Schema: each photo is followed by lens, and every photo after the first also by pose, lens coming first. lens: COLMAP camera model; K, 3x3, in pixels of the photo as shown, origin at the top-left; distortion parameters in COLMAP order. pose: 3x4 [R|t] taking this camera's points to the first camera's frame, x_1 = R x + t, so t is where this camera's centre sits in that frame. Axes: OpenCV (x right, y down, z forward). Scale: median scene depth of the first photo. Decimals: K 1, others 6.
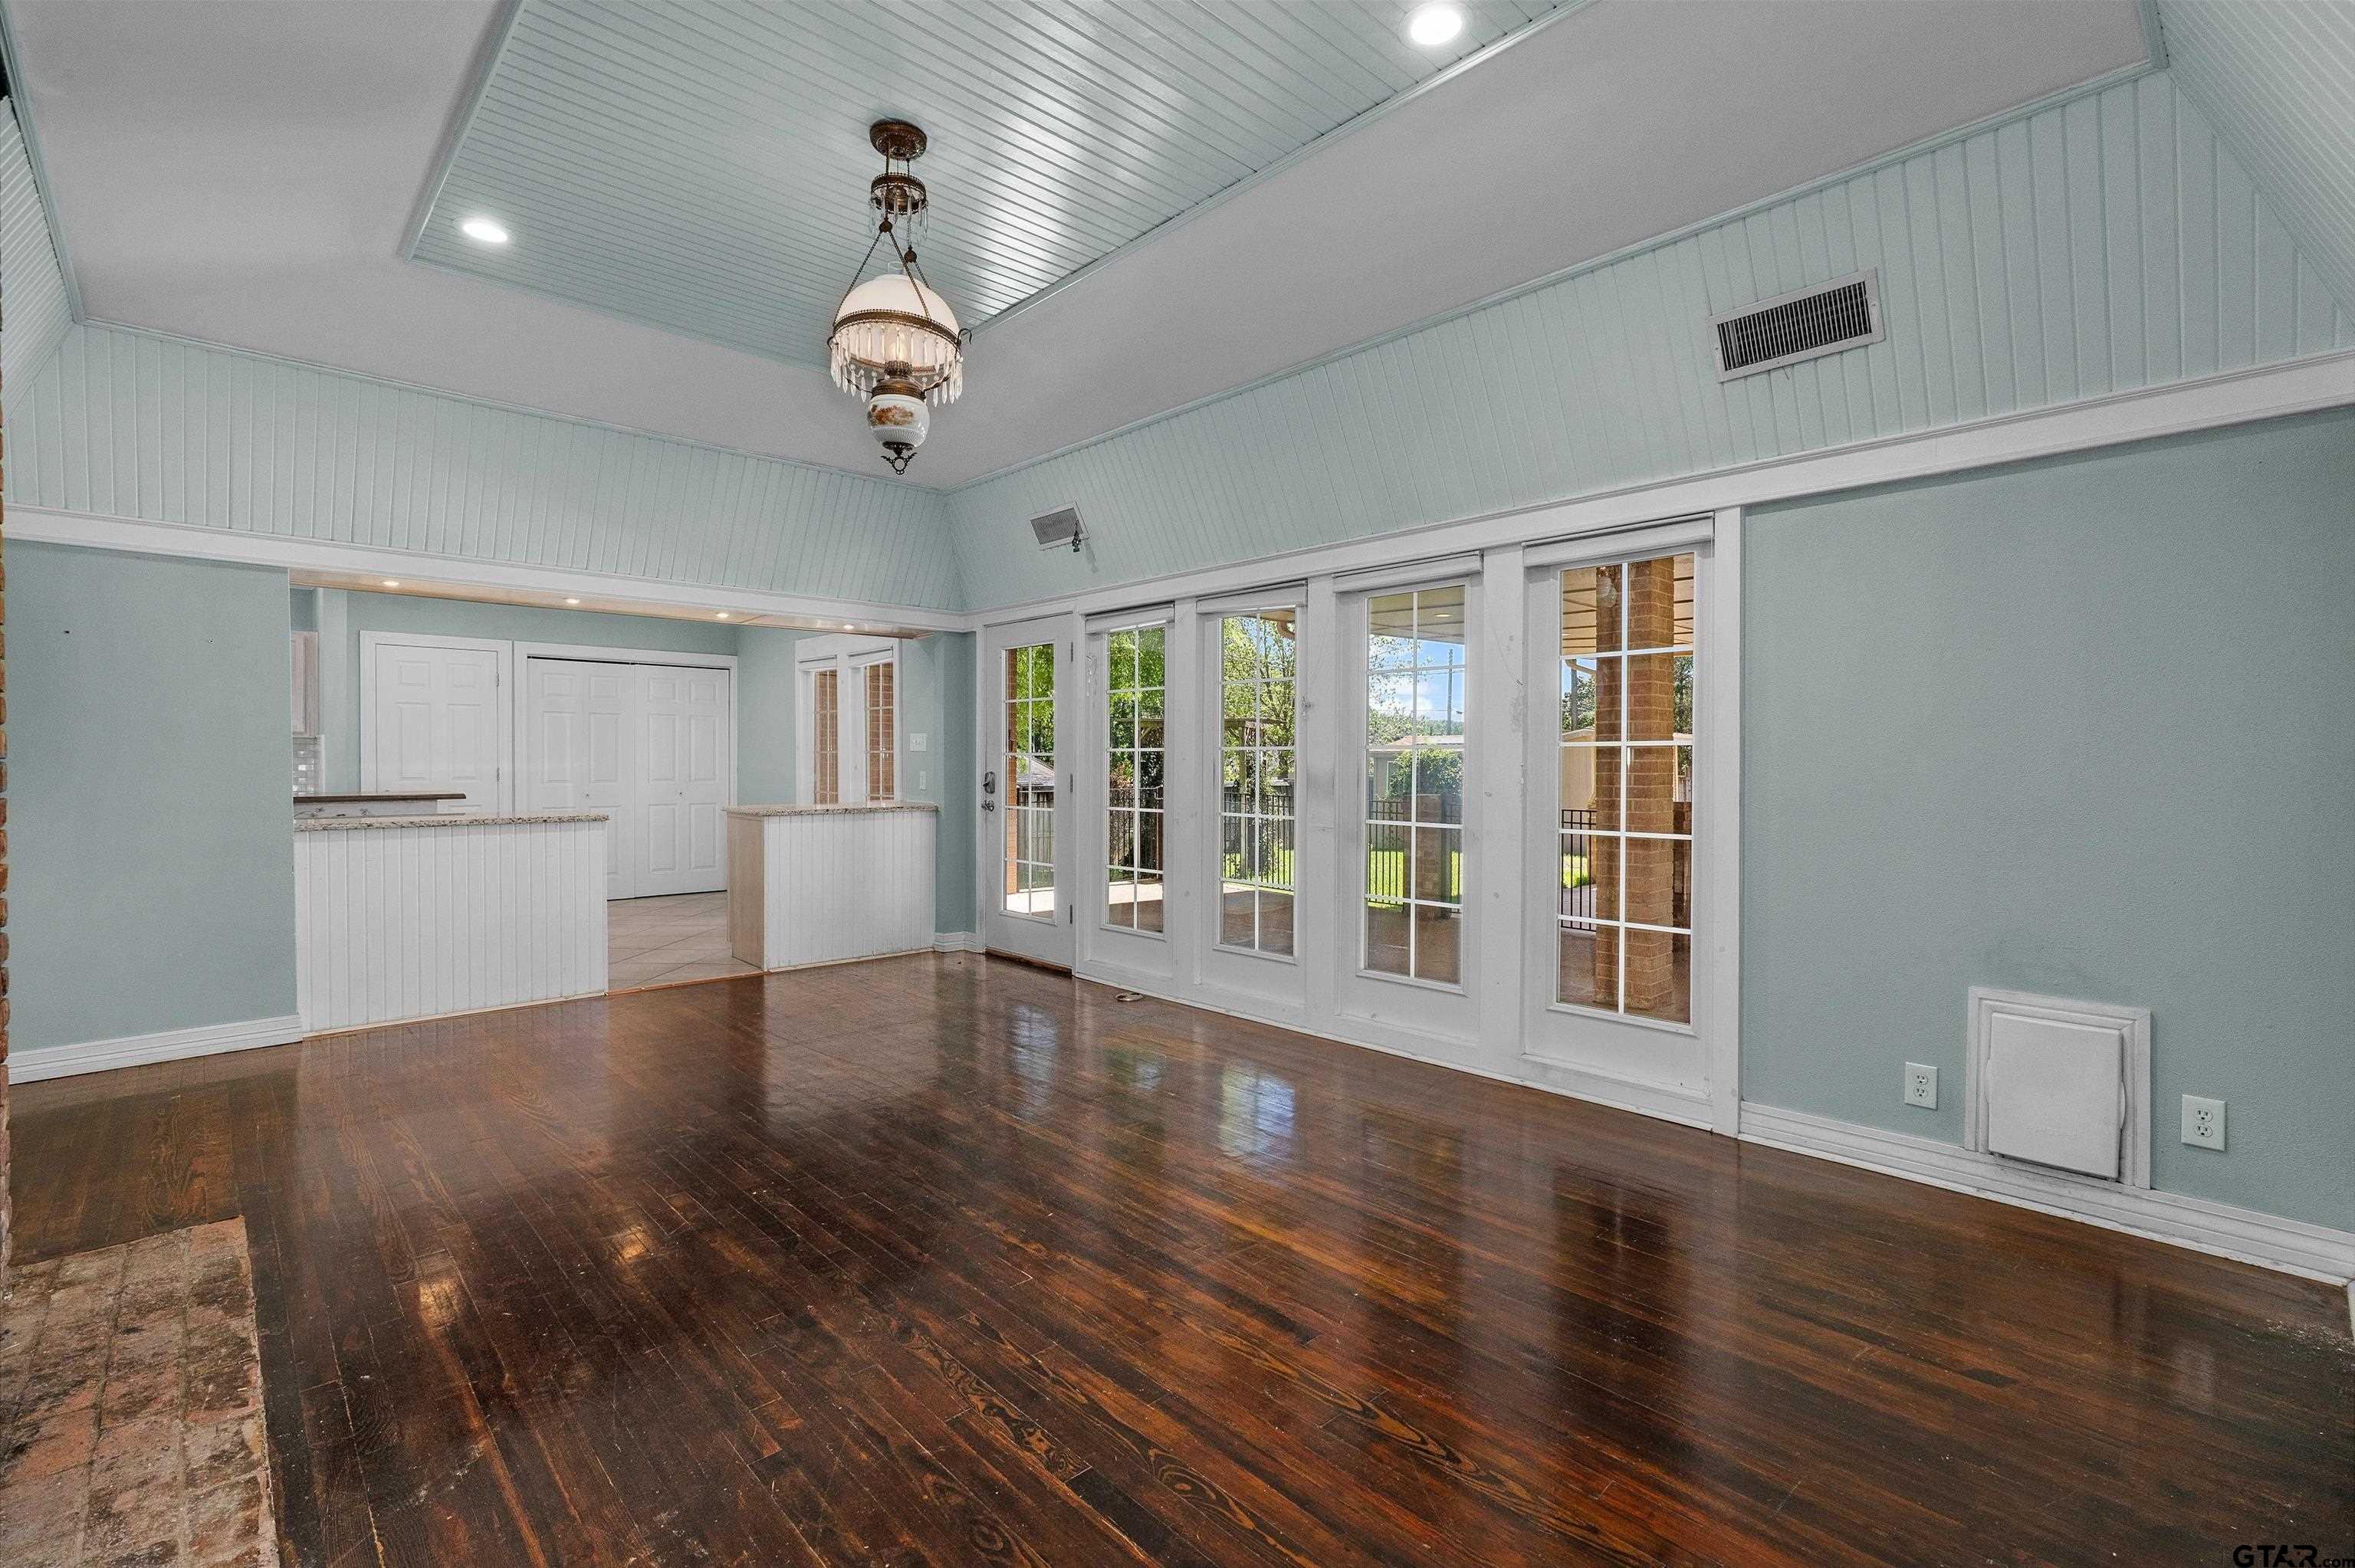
lens RADIAL K [[1056.1, 0, 1187.9], [0, 1056.1, 777.3], [0, 0, 1]] dist [-0.005771, 0.006471]
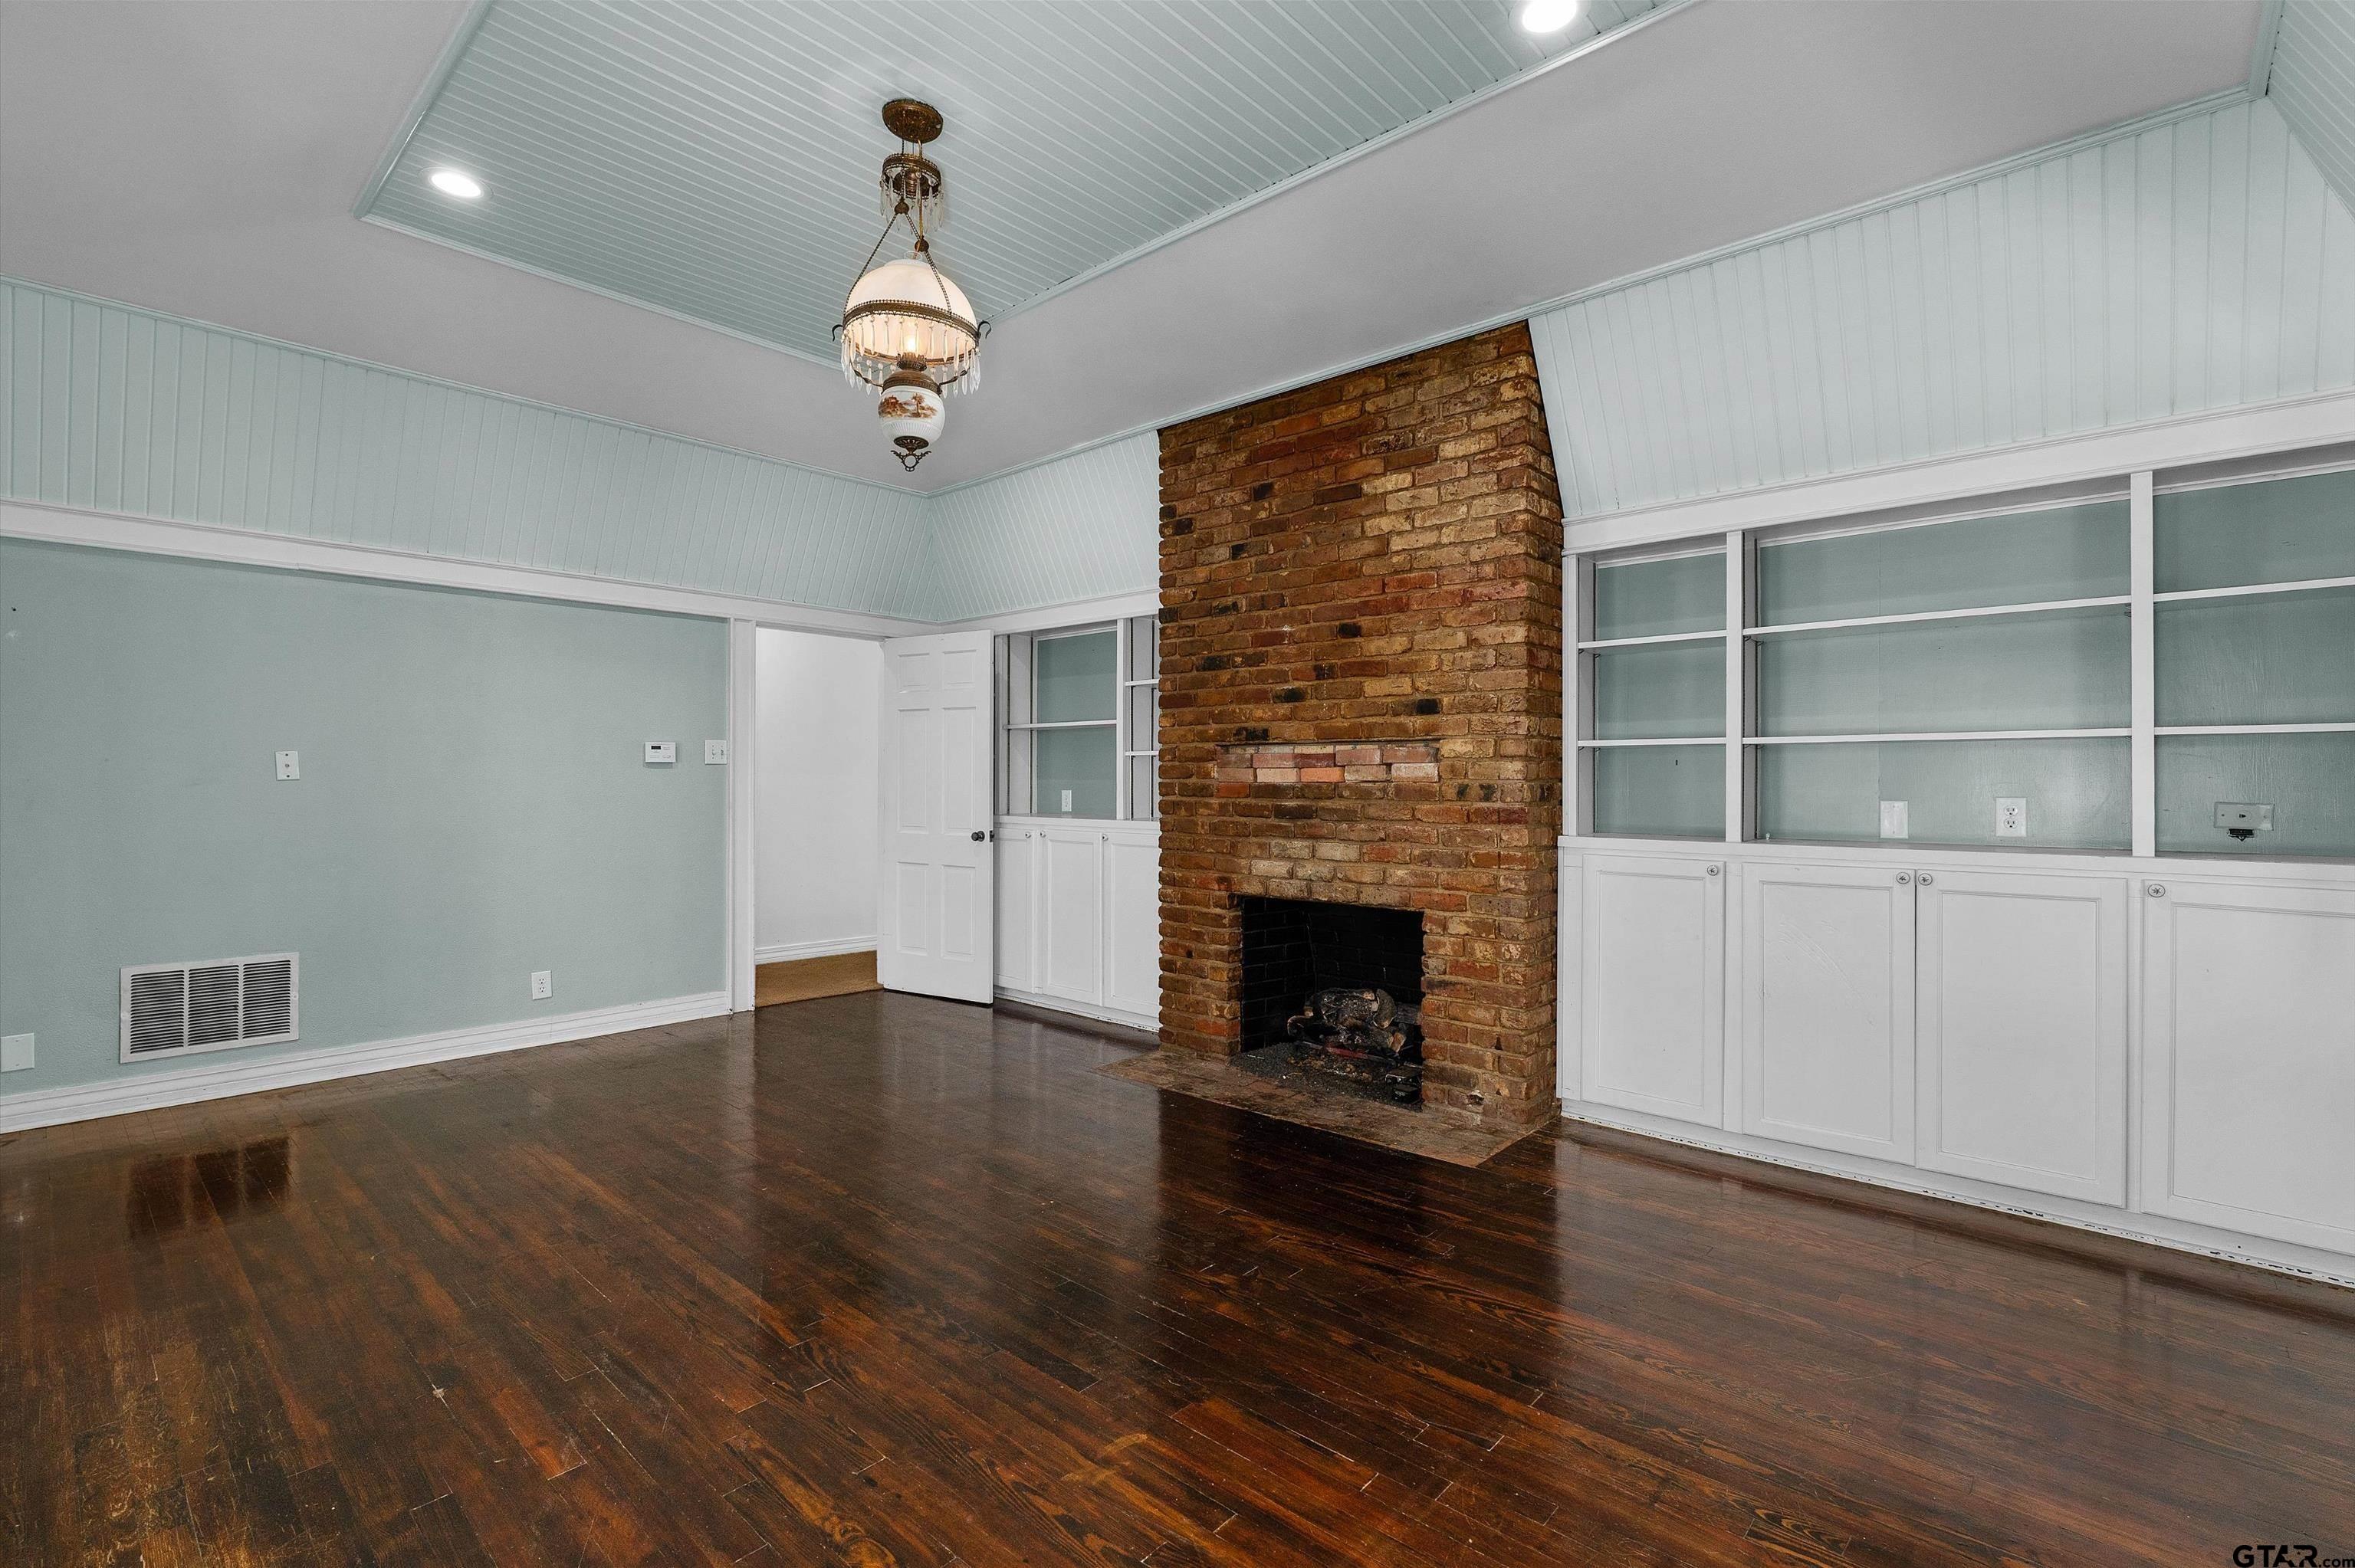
lens RADIAL K [[1056.1, 0, 1187.9], [0, 1056.1, 777.3], [0, 0, 1]] dist [-0.005771, 0.006471]
pose [[-0.997115, -0.001612, -0.075886, -0.510221], [-0.002721, 0.999891, 0.014519, -0.036589], [0.075854, 0.014683, -0.997011, 2.228141]]
